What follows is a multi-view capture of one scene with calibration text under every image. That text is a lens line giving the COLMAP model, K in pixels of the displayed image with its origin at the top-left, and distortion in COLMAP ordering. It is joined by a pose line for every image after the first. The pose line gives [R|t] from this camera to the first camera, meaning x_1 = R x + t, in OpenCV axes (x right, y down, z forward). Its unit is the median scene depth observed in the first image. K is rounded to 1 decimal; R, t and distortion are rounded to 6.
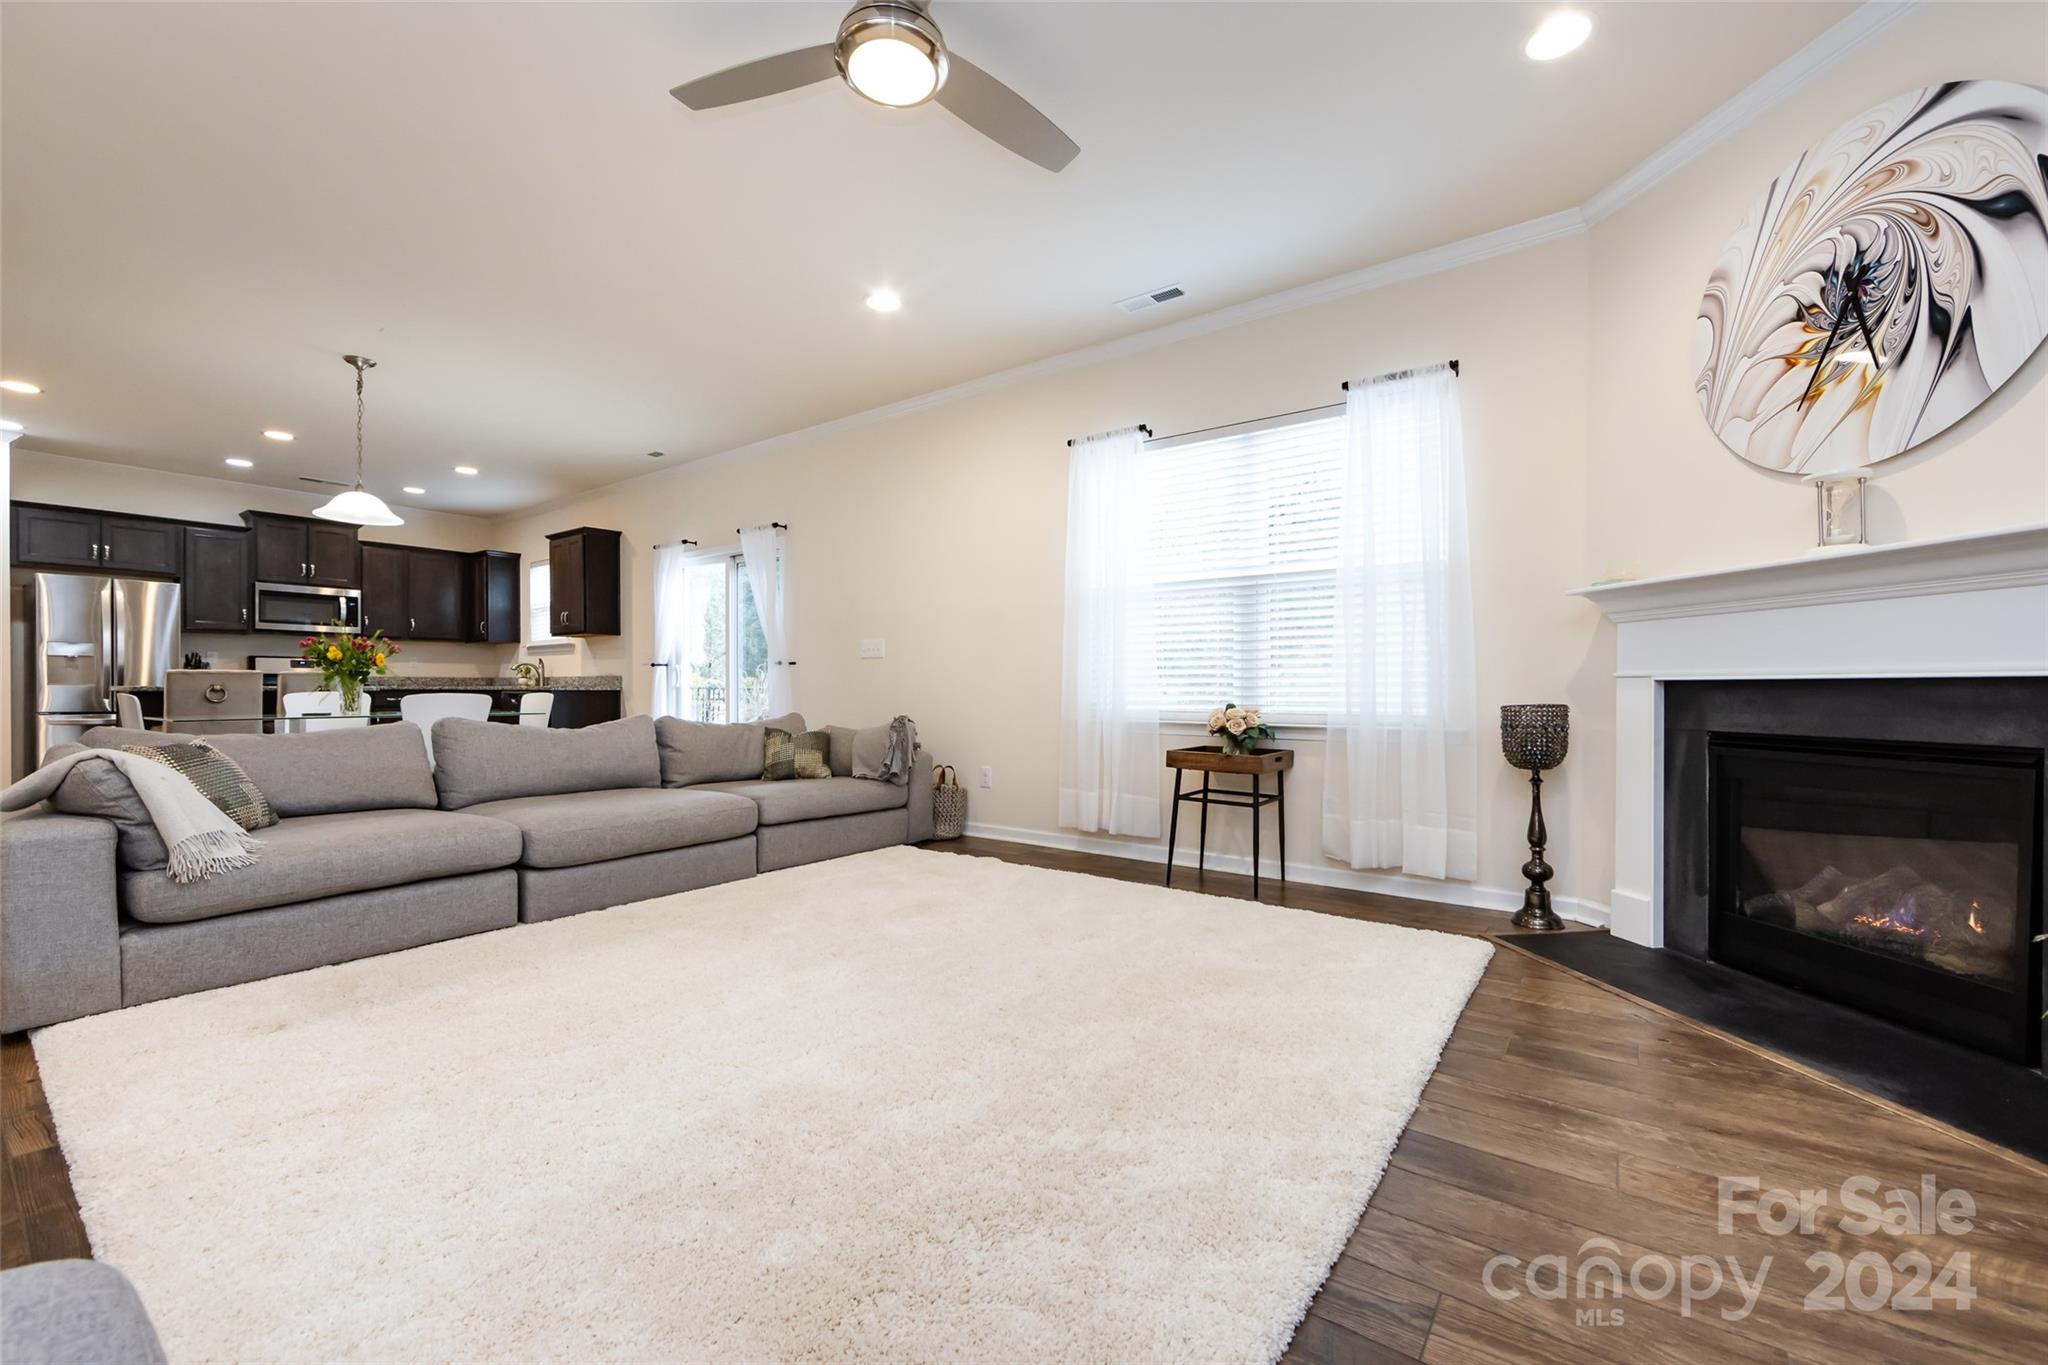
lens RADIAL K [[811.8, 0, 1026.4], [0, 811.8, 688.7], [0, 0, 1]] dist [-0.001901, -0.000093]
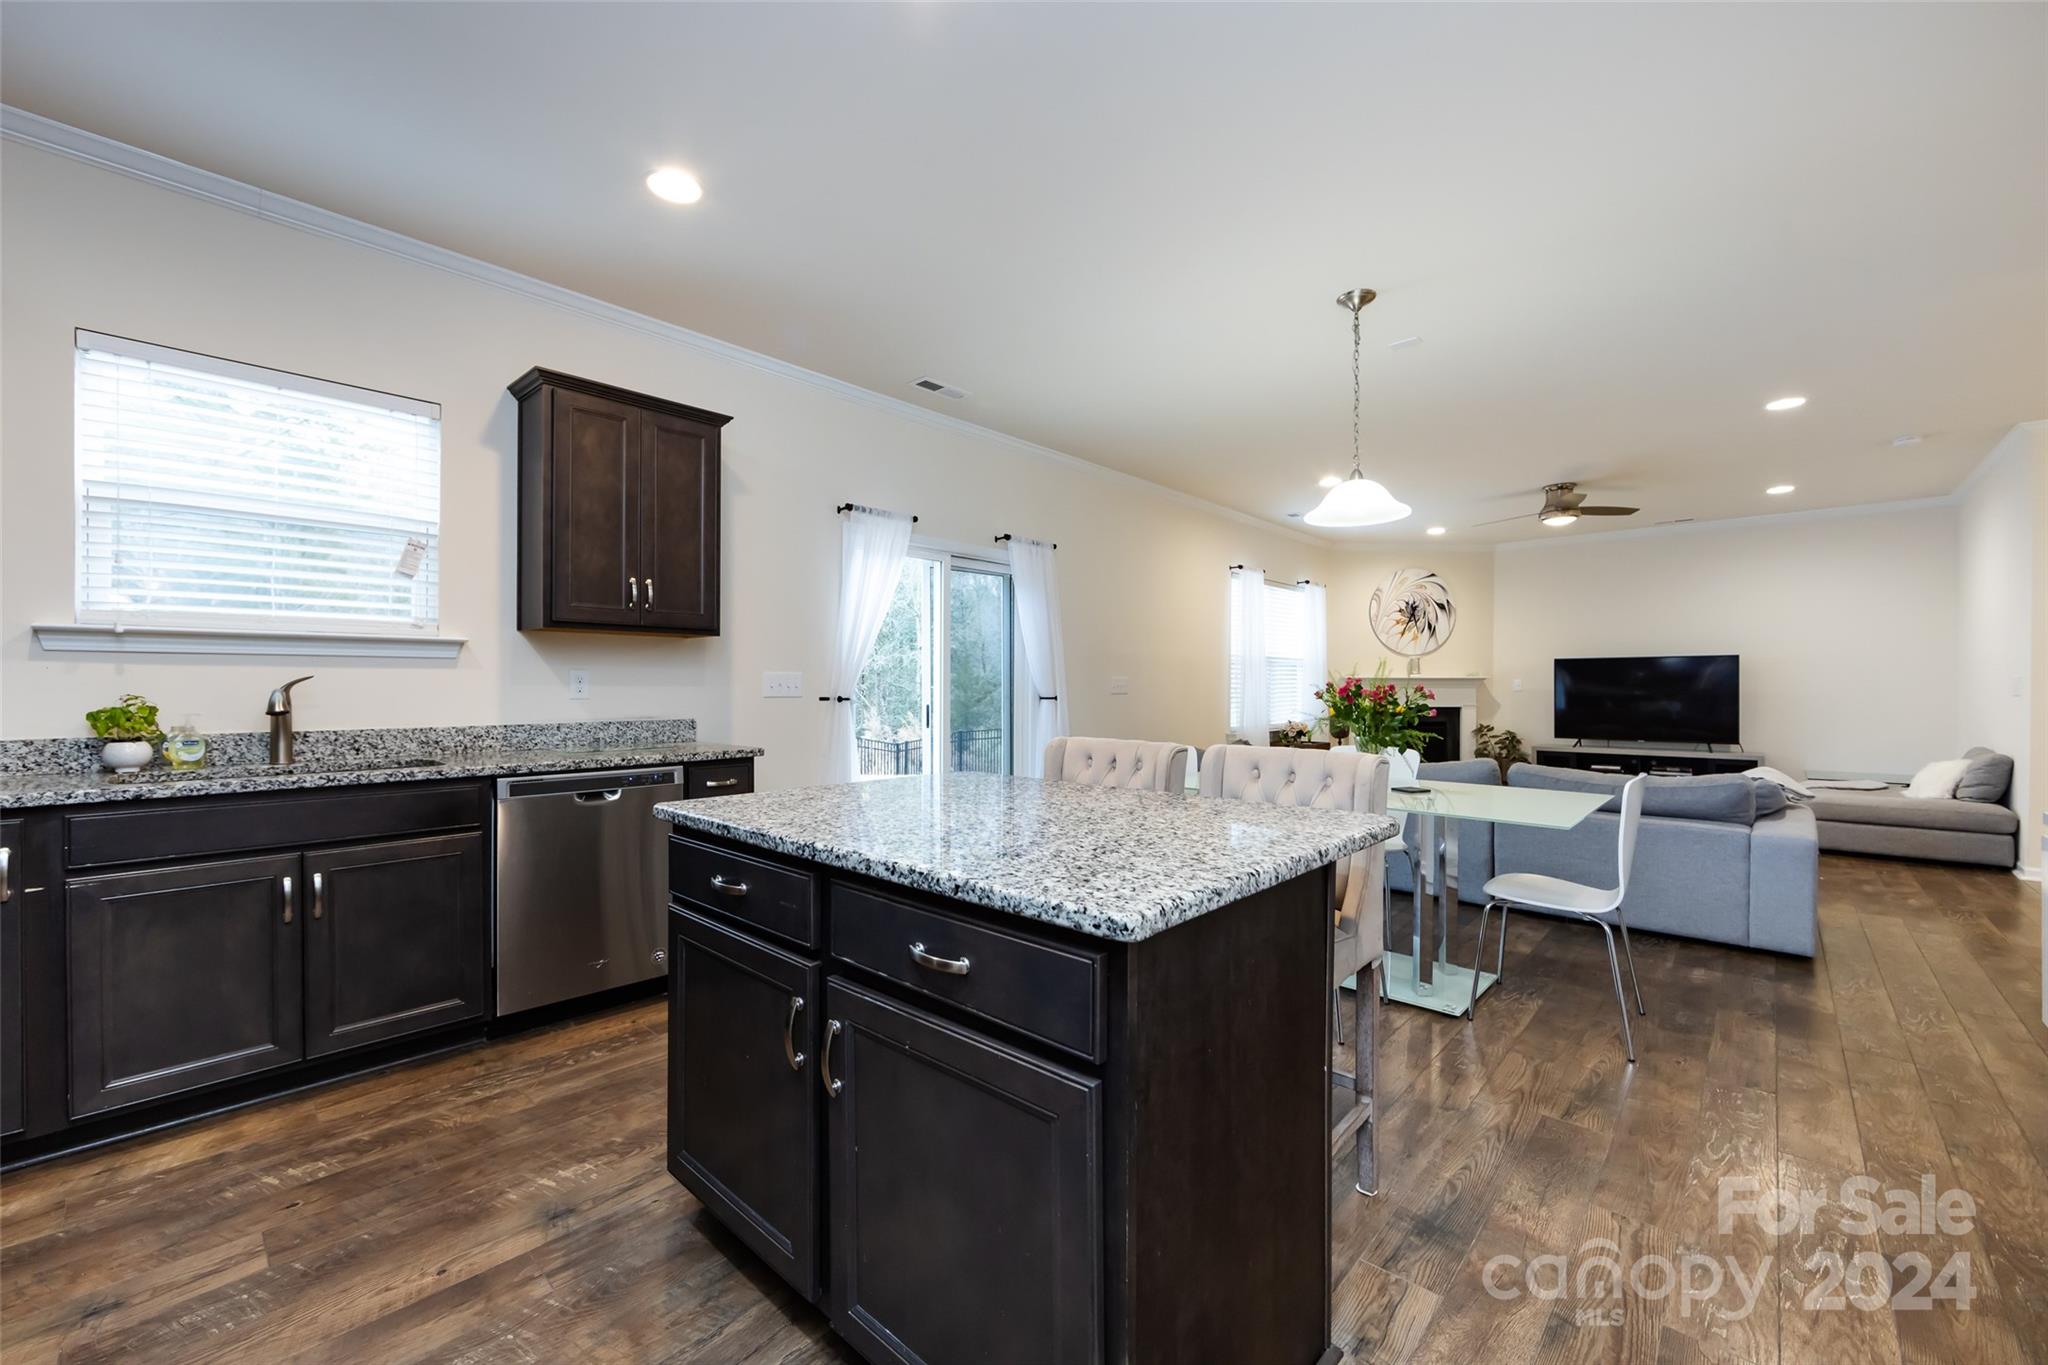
lens RADIAL K [[827.1, 0, 1017.2], [0, 827.1, 689.0], [0, 0, 1]] dist [-0.000416, -0.000094]
pose [[0.122012, -0.009851, 0.992480, -3.103584], [-0.003816, 0.999939, 0.010394, -0.128374], [-0.992521, -0.005055, 0.121967, 2.299236]]
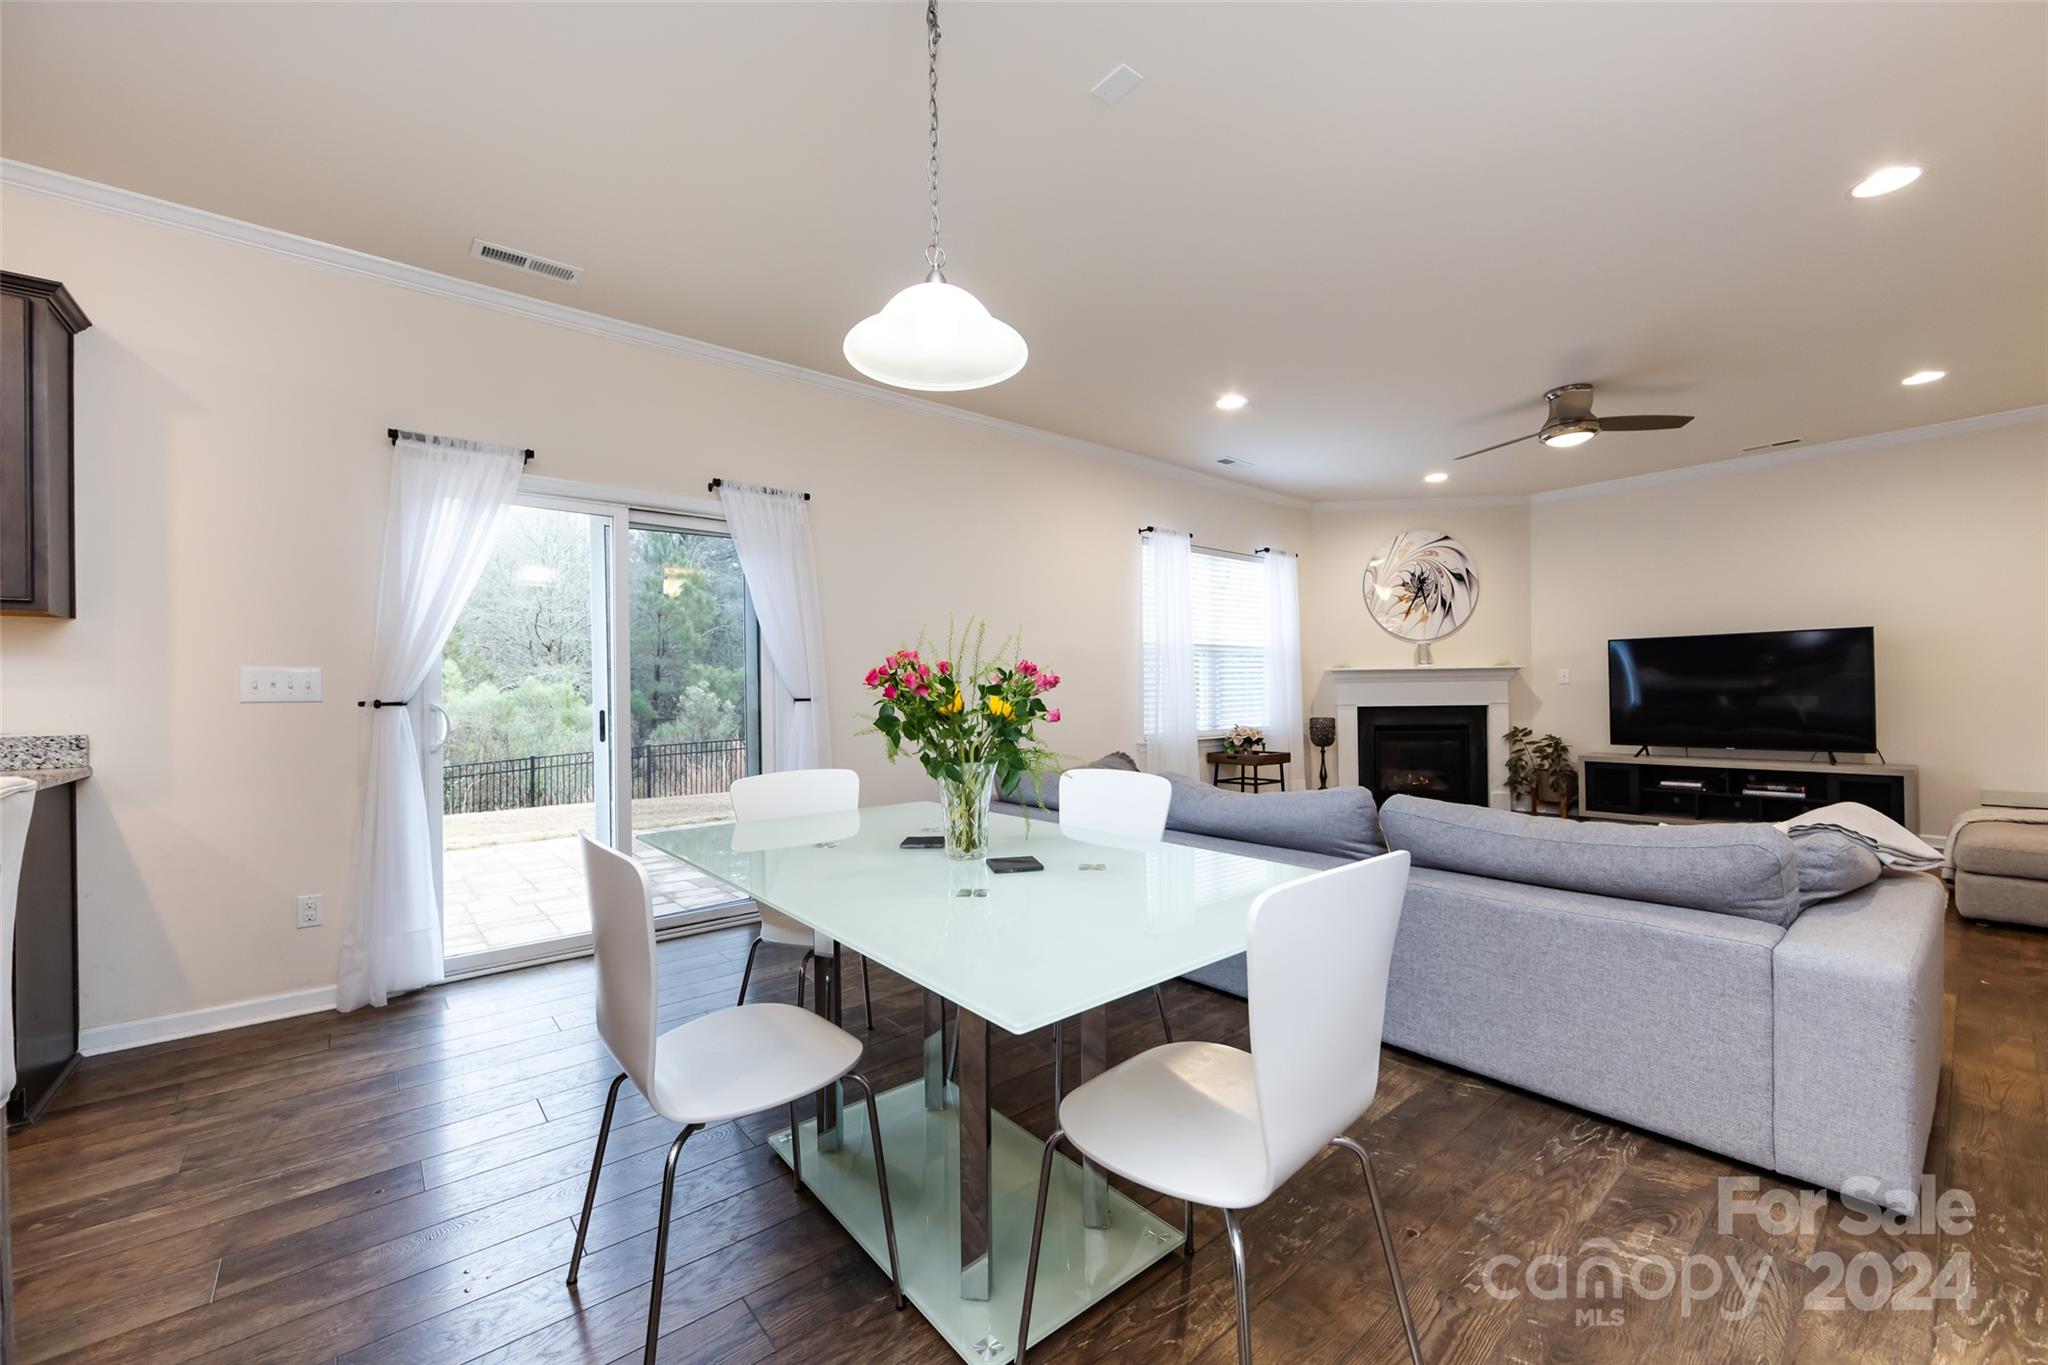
lens RADIAL K [[811.8, 0, 1026.4], [0, 811.8, 688.7], [0, 0, 1]] dist [-0.001901, -0.000093]
pose [[0.250372, -0.005959, 0.968131, -2.304020], [0.011735, 0.999926, 0.003120, -0.101351], [-0.968079, 0.010579, 0.250424, 1.600075]]
